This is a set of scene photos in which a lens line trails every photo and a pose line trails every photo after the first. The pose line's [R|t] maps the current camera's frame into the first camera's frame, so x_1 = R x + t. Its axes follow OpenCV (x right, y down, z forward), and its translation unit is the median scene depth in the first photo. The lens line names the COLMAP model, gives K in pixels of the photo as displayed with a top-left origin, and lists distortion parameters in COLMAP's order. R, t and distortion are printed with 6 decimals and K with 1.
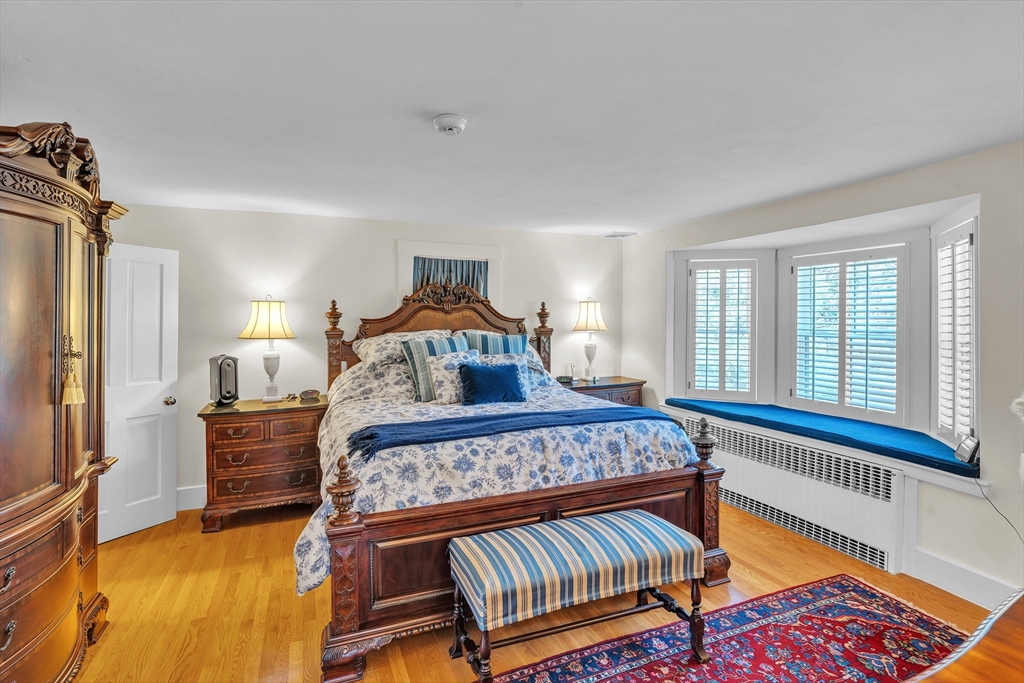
lens RADIAL K [[485.3, 0, 505.4], [0, 485.3, 330.8], [0, 0, 1]] dist [-0.000022, 0.000331]
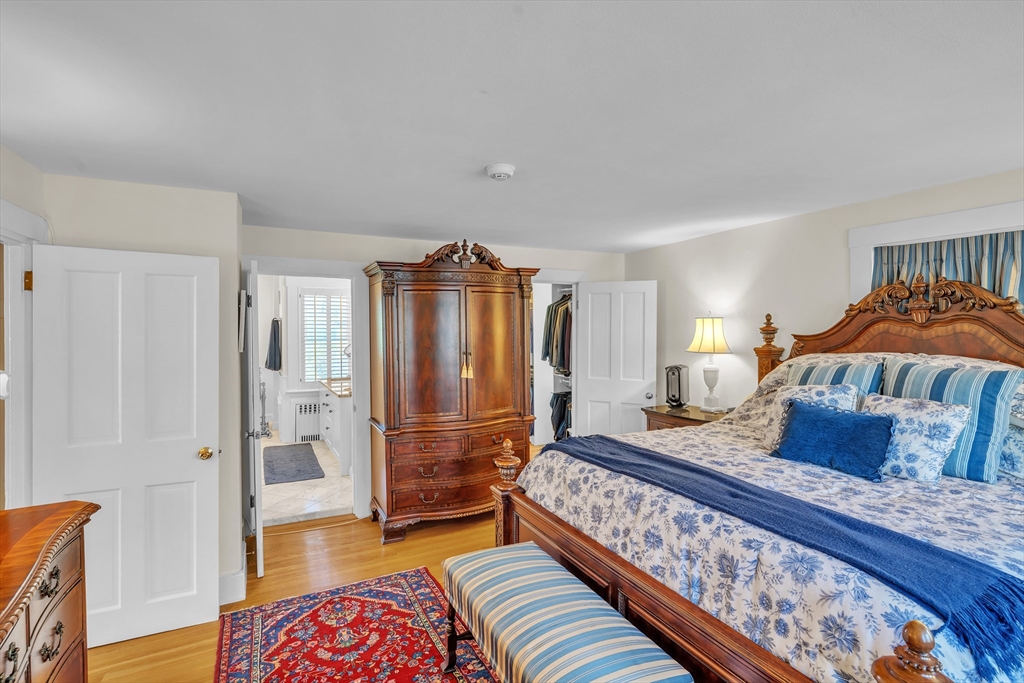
lens RADIAL K [[485.3, 0, 505.4], [0, 485.3, 330.8], [0, 0, 1]] dist [-0.000022, 0.000331]
pose [[0.076833, 0.006263, -0.997024, 0.571233], [-0.018894, 0.999810, 0.004824, -0.029854], [0.996865, 0.018468, 0.076936, 0.495784]]
